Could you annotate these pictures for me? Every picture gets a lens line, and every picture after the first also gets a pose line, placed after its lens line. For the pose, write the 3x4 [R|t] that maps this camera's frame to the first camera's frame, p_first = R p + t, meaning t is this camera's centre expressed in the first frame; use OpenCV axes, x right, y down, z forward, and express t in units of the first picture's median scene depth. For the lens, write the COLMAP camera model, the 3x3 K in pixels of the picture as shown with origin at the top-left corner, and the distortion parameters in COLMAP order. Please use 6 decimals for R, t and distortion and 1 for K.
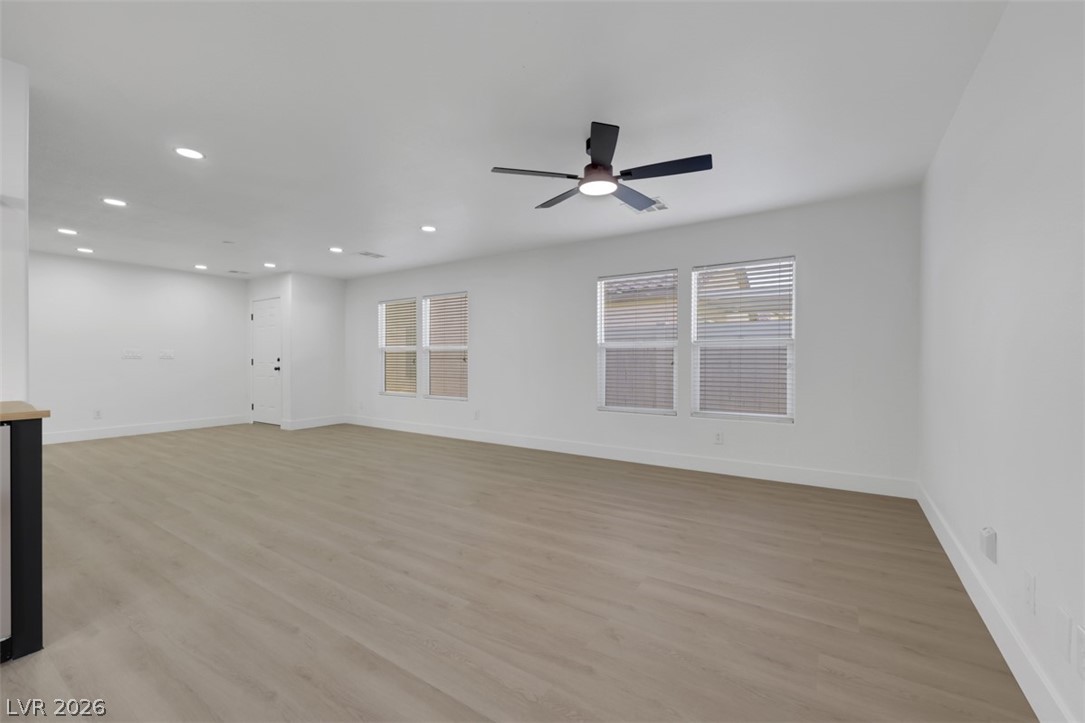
lens RADIAL K [[436.9, 0, 542.6], [0, 436.9, 358.2], [0, 0, 1]] dist [0.000005, 0.000031]
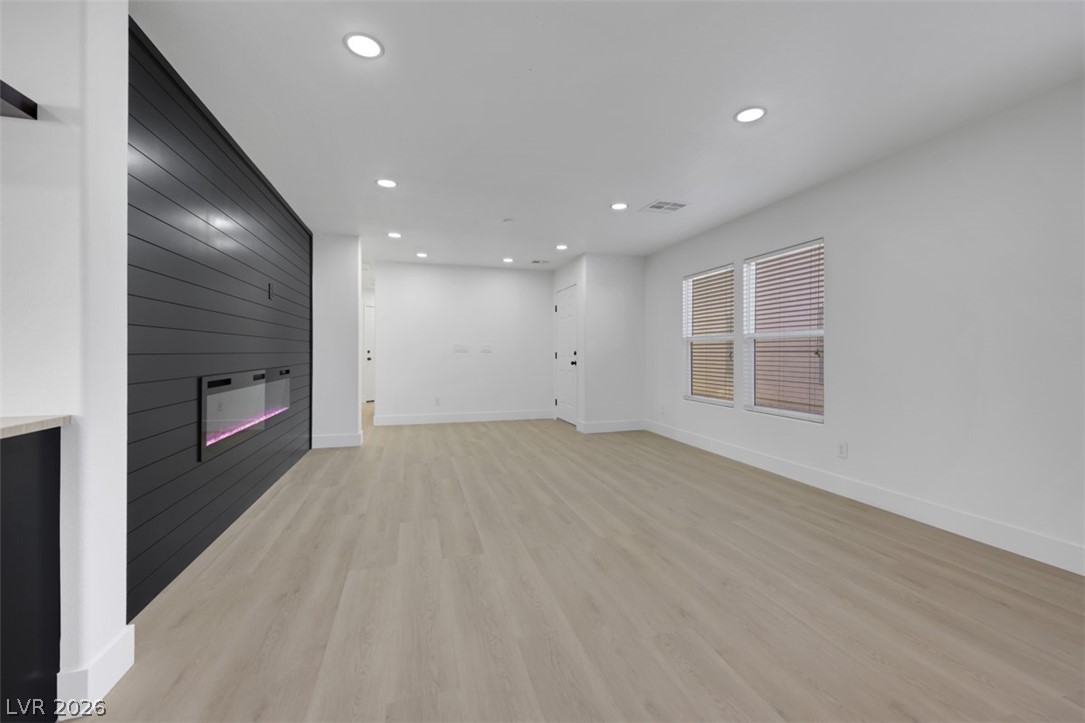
lens RADIAL K [[436.9, 0, 542.6], [0, 436.9, 358.2], [0, 0, 1]] dist [0.000005, 0.000031]
pose [[0.760704, 0.007262, -0.649058, -0.069646], [0.003838, 0.999870, 0.015685, -0.000515], [0.649088, -0.014423, 0.760577, 0.274913]]
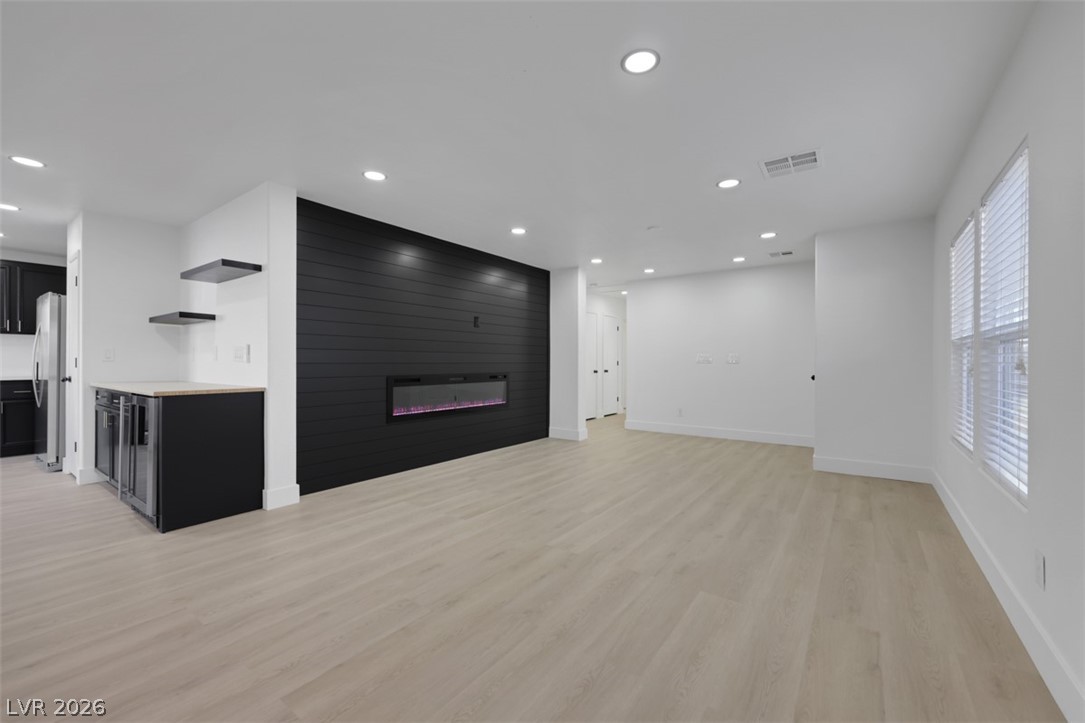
lens RADIAL K [[439.5, 0, 542.5], [0, 439.5, 361.5], [0, 0, 1]] dist [-0.001399, -0.000241]
pose [[-0.052261, -0.004480, -0.998623, 0.118088], [0.002672, 0.999986, -0.004626, 0.000990], [0.998630, -0.002910, -0.052248, 0.617439]]
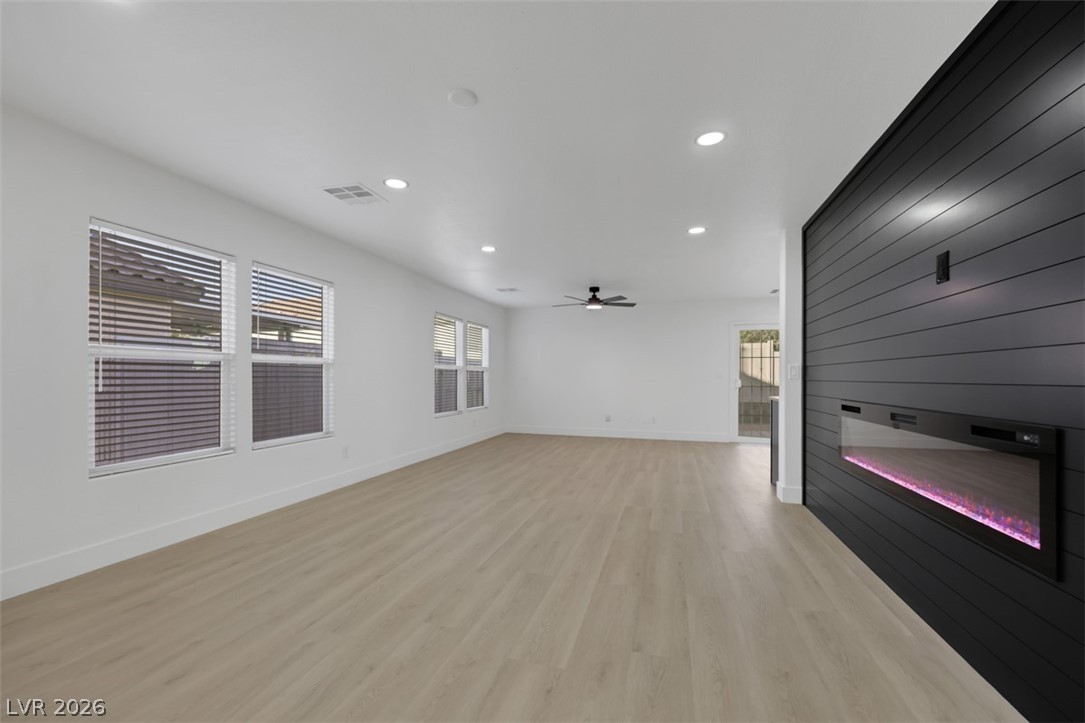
lens RADIAL K [[445.7, 0, 538.0], [0, 445.7, 376.3], [0, 0, 1]] dist [0.020039, 0.000017]
pose [[-0.279467, -0.000880, 0.960155, -0.858832], [-0.008044, 0.999967, -0.001425, -0.001537], [-0.960122, -0.008122, -0.279465, 0.784441]]
